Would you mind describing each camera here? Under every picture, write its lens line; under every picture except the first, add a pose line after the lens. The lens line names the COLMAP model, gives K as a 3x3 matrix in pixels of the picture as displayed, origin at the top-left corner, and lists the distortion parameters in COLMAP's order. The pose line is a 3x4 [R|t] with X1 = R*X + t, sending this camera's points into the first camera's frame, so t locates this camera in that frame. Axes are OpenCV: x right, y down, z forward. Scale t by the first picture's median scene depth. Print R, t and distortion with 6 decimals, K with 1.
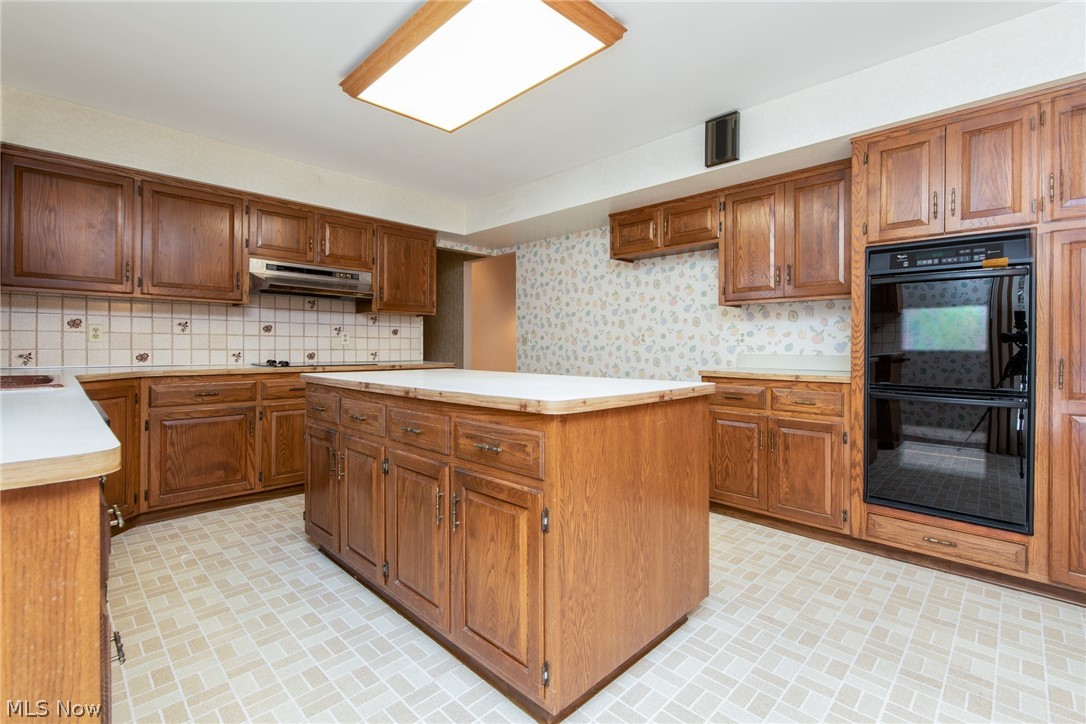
lens RADIAL K [[490.0, 0, 539.6], [0, 490.0, 352.3], [0, 0, 1]] dist [0.004613, -0.000757]
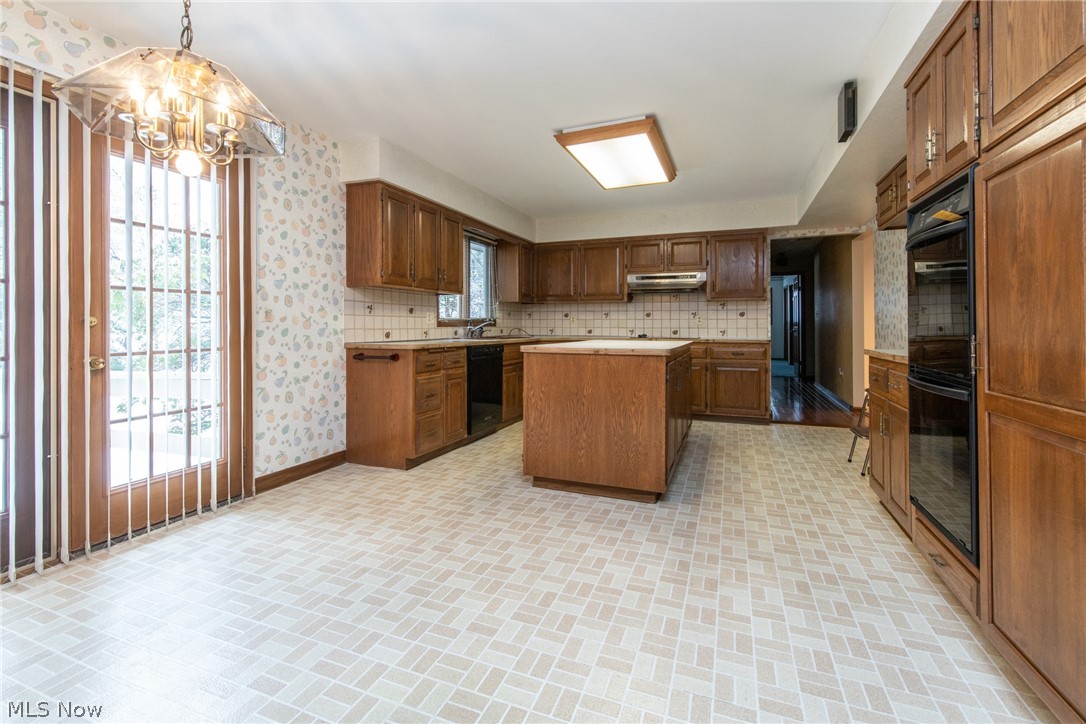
lens RADIAL K [[490.0, 0, 539.6], [0, 490.0, 352.3], [0, 0, 1]] dist [0.004613, -0.000757]
pose [[0.380475, 0.045849, -0.923654, 0.911725], [-0.011733, 0.998929, 0.044753, 0.007690], [0.924717, -0.006190, 0.380605, 0.057508]]
